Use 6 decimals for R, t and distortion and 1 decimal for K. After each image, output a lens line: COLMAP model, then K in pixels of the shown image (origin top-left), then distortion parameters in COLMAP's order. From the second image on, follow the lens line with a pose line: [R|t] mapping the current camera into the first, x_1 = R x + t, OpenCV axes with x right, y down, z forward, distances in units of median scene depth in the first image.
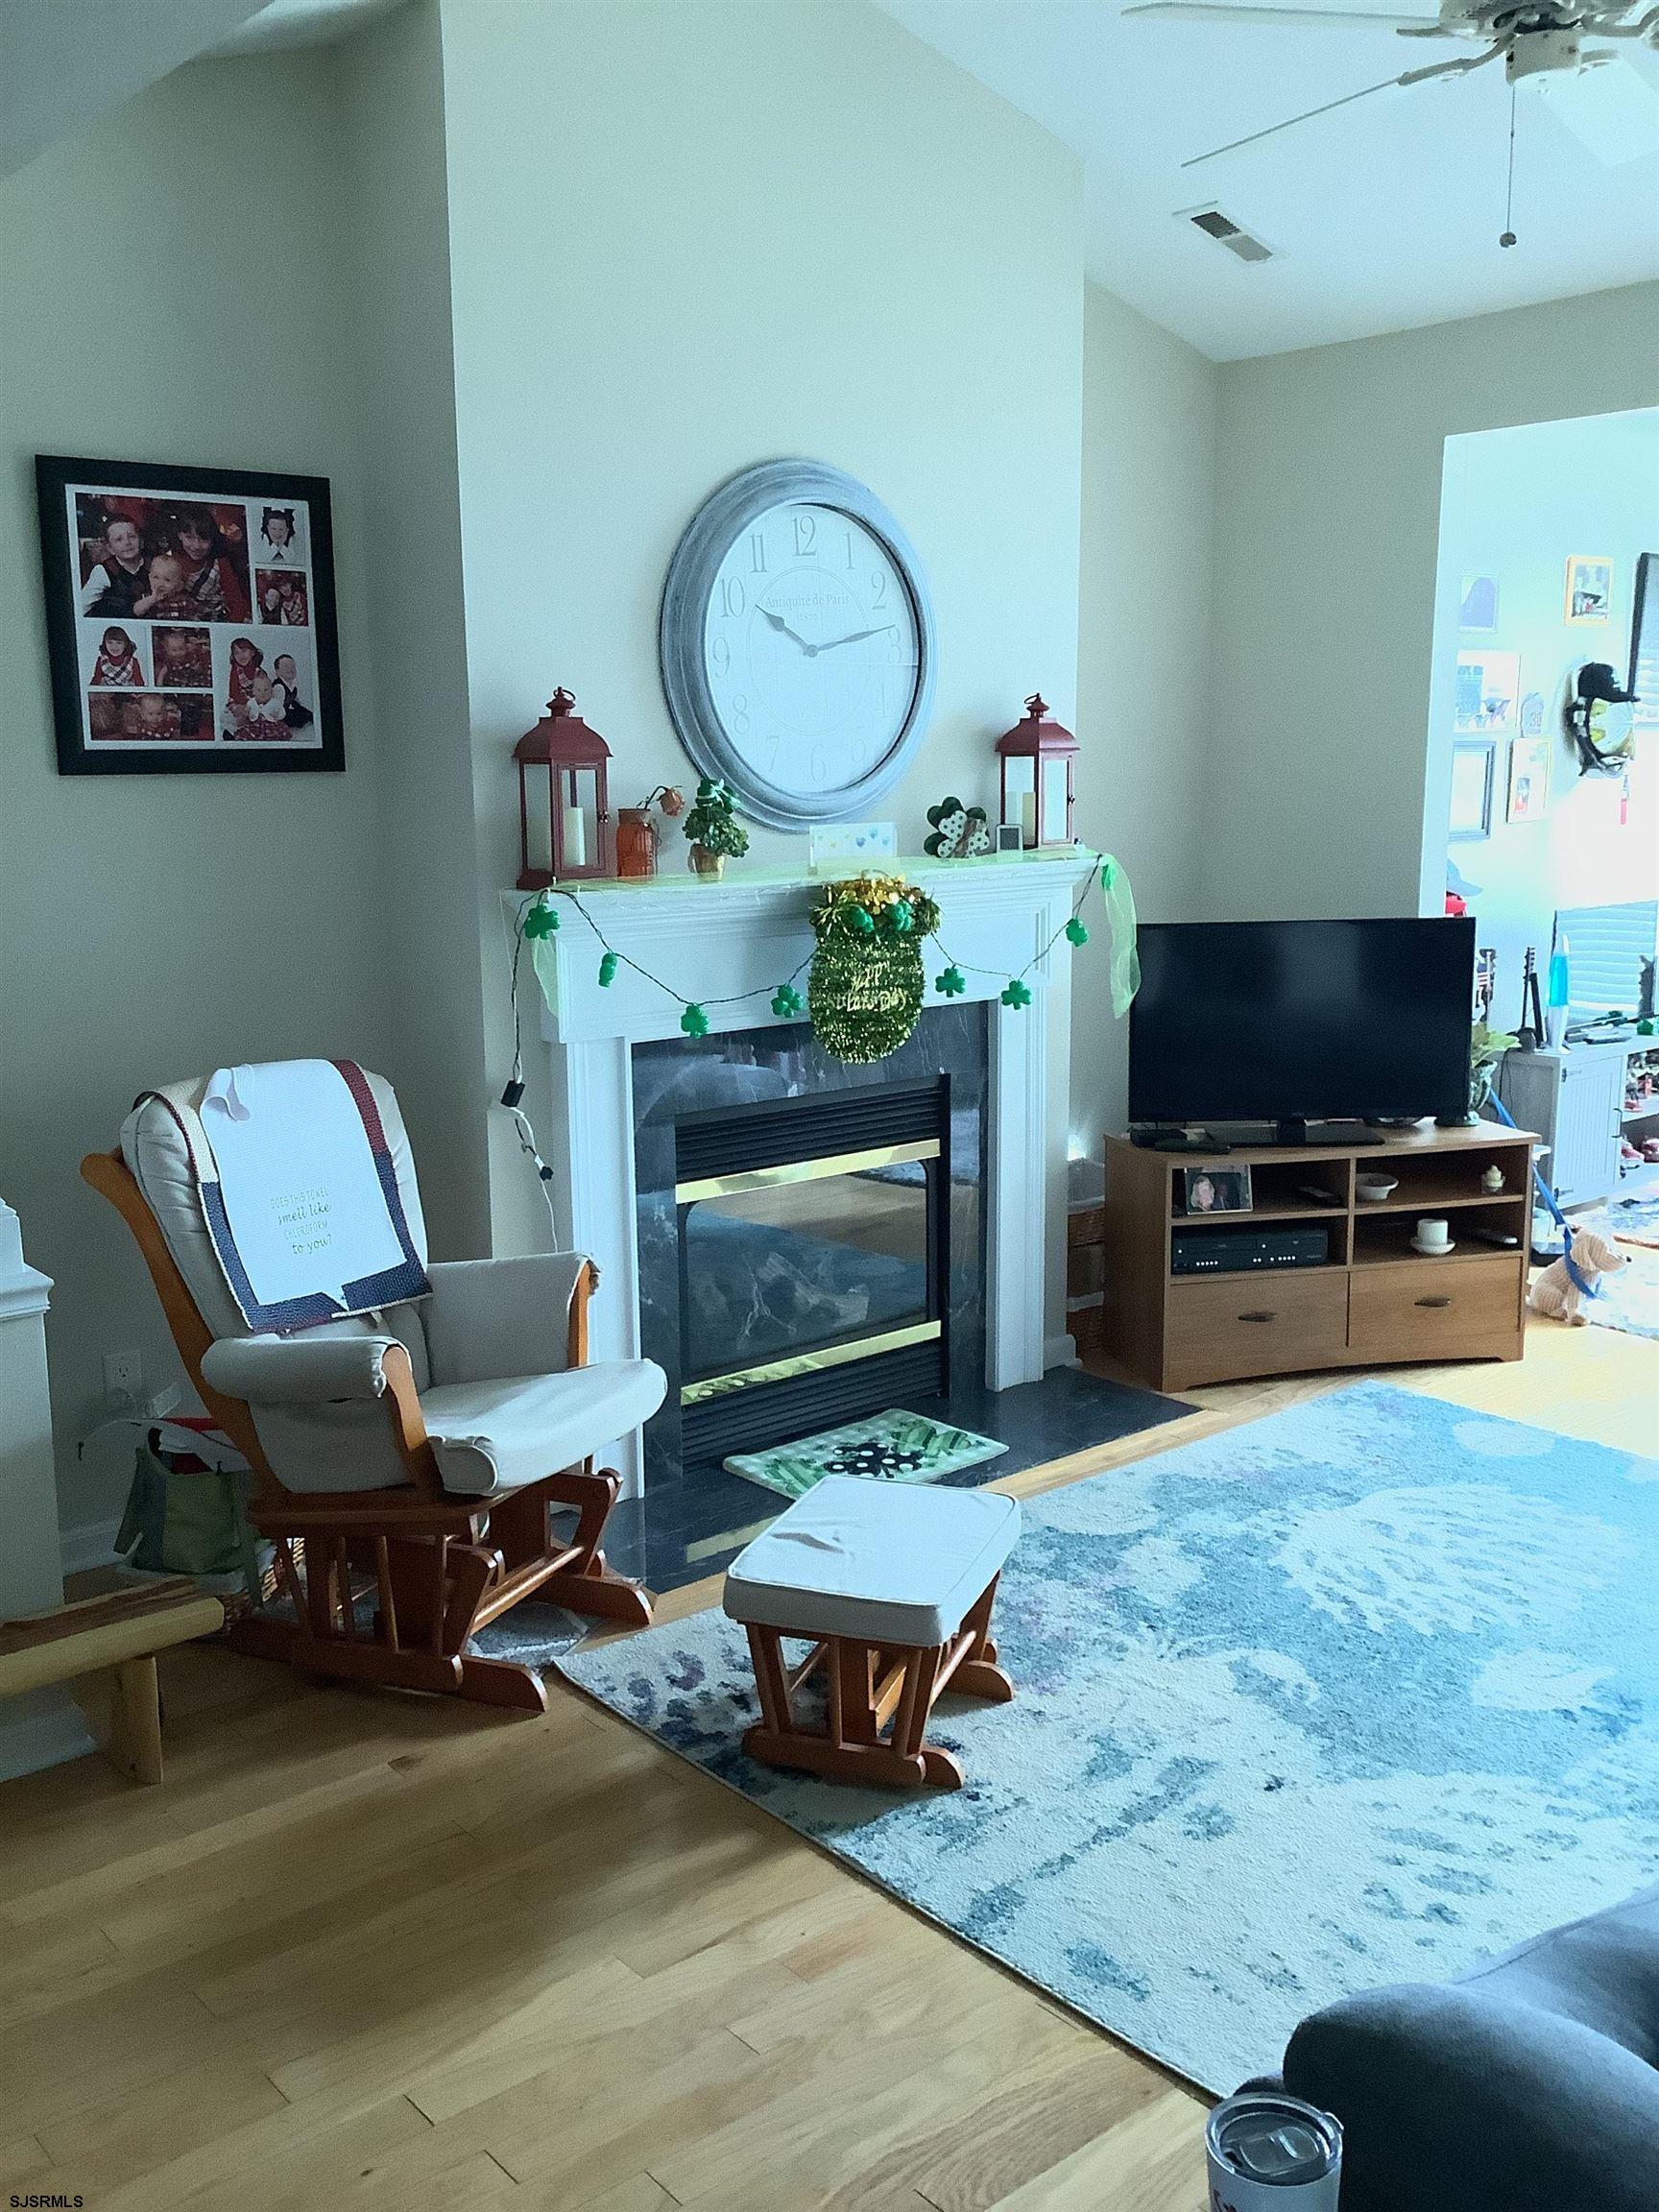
lens RADIAL K [[1997.0, 0, 829.5], [0, 1997.0, 1106.0], [0, 0, 1]] dist [0.171083, -0.334388]
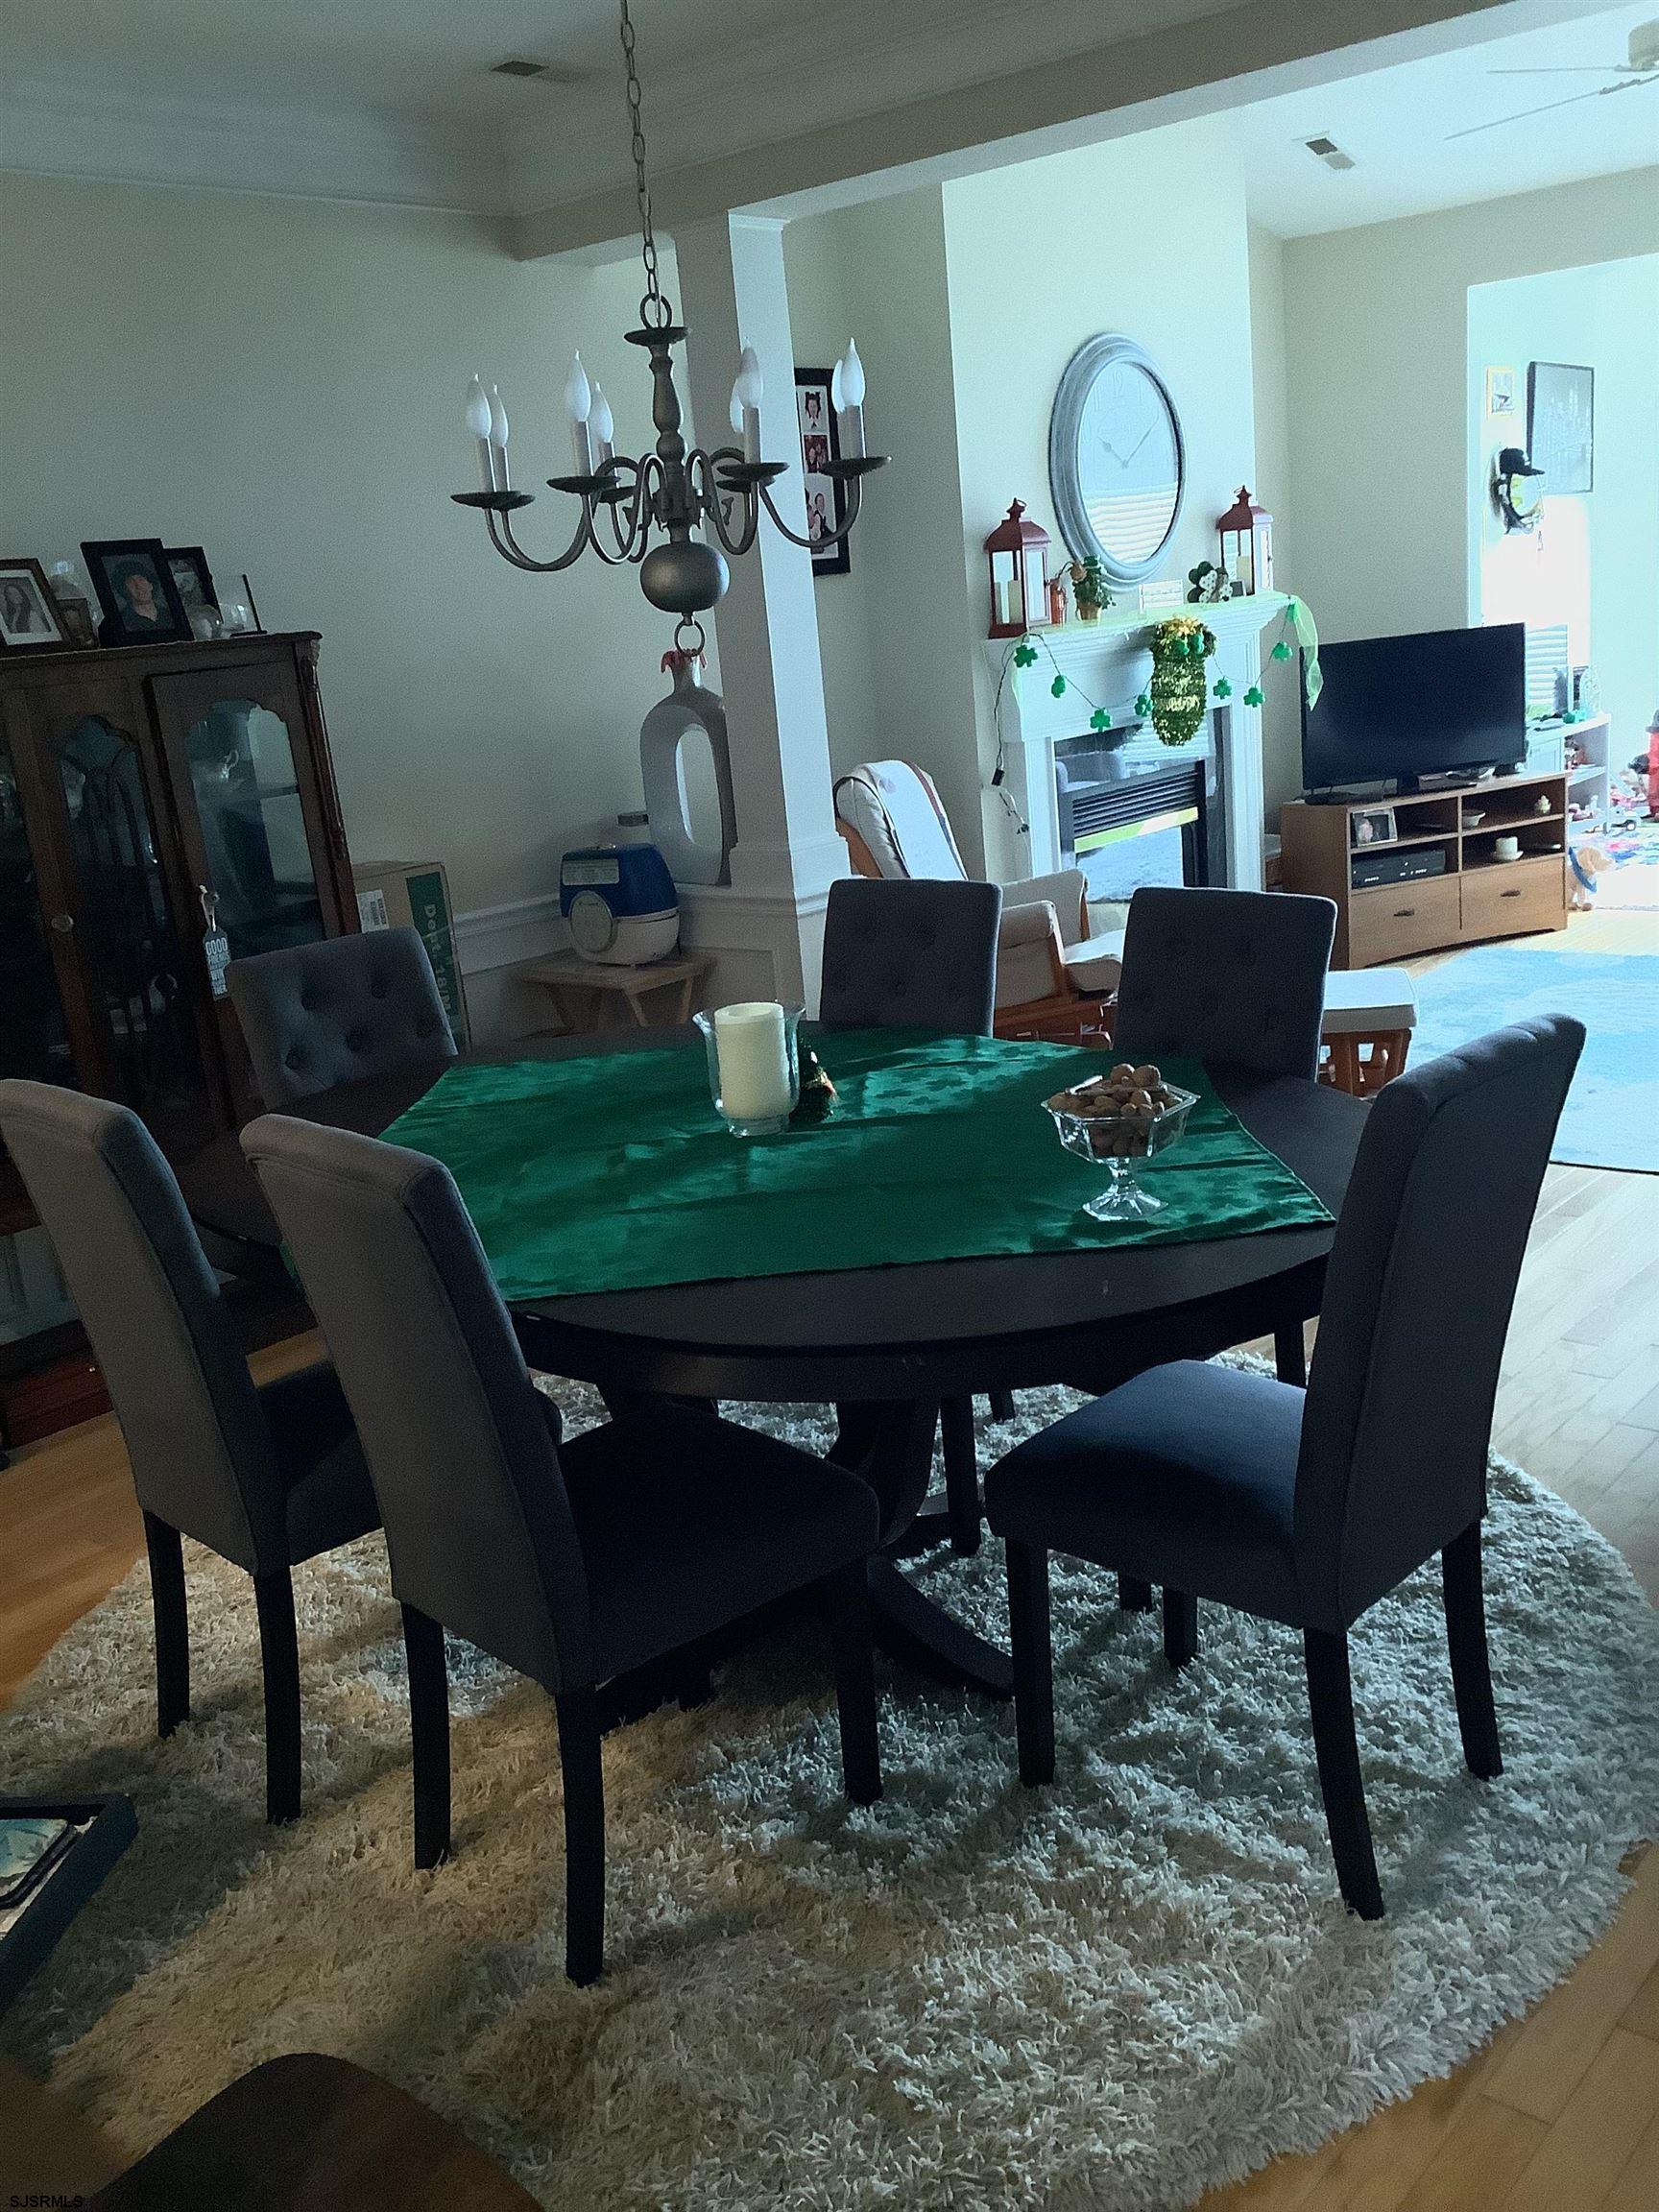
lens RADIAL K [[1997.0, 0, 829.5], [0, 1997.0, 1106.0], [0, 0, 1]] dist [0.171083, -0.334388]
pose [[0.983756, -0.114975, 0.137856, -0.437074], [0.105661, 0.991712, 0.073101, 0.097004], [-0.145118, -0.057347, 0.987751, -0.413912]]
